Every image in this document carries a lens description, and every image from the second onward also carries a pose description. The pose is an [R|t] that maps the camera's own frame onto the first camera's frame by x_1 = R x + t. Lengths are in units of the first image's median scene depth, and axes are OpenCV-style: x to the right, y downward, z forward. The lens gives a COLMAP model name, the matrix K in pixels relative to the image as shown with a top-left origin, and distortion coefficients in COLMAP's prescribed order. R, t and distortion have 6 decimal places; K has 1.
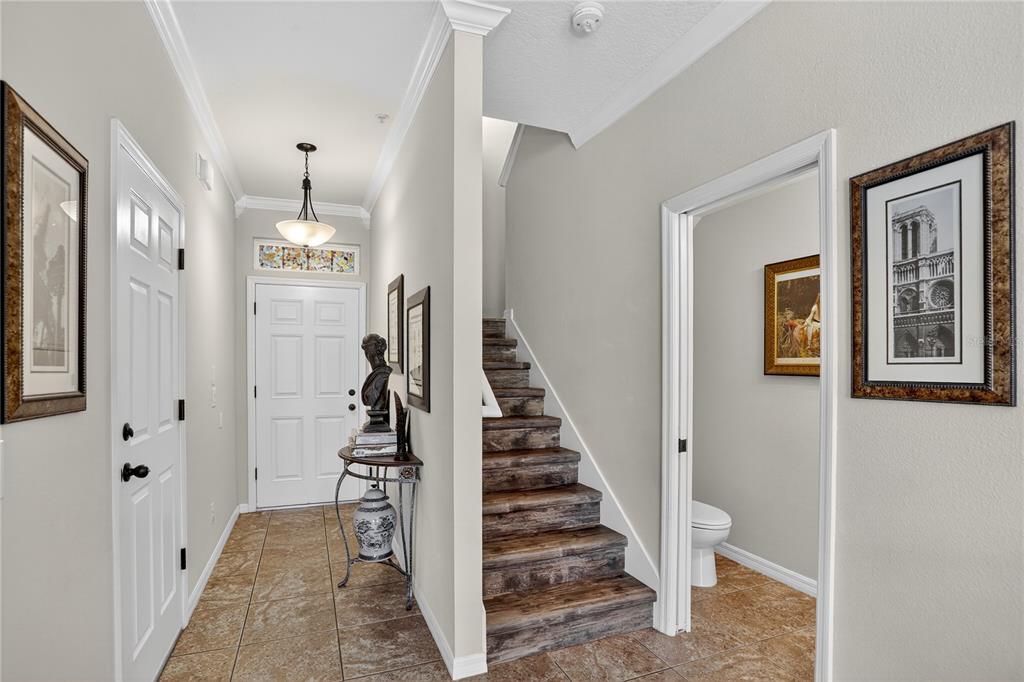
lens RADIAL K [[501.2, 0, 513.6], [0, 501.2, 370.6], [0, 0, 1]] dist [-0.064717, 0.027603]
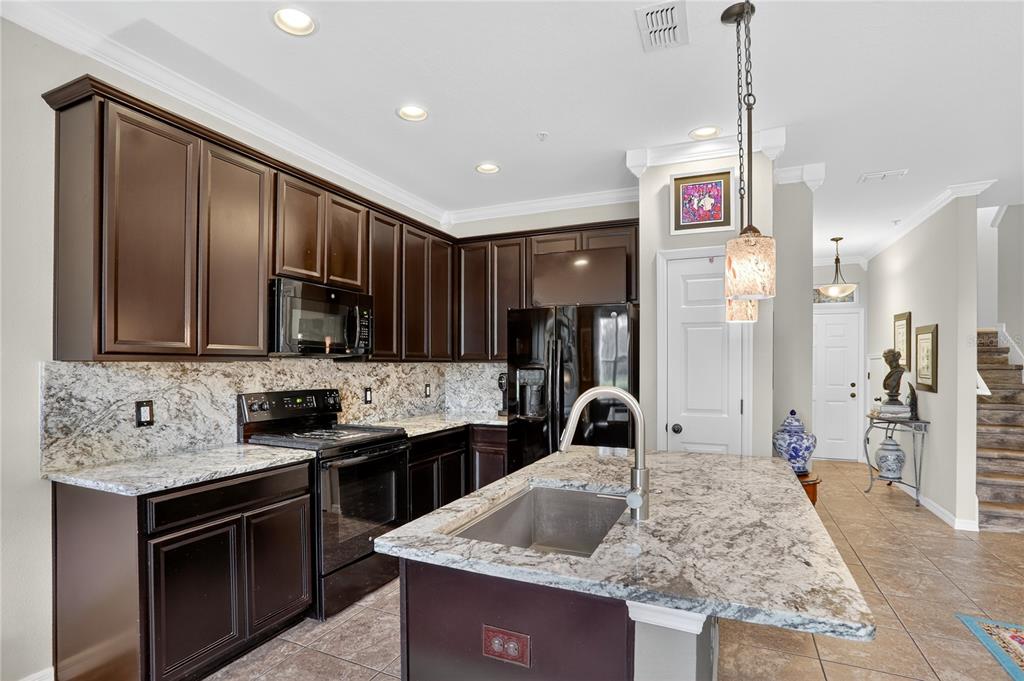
lens RADIAL K [[500.6, 0, 509.6], [0, 500.6, 359.4], [0, 0, 1]] dist [-0.055624, 0.025068]
pose [[0.683505, 0.000584, -0.729946, 0.053295], [-0.008125, 0.999944, -0.006809, -0.014783], [0.729901, 0.010585, 0.683471, -1.151765]]
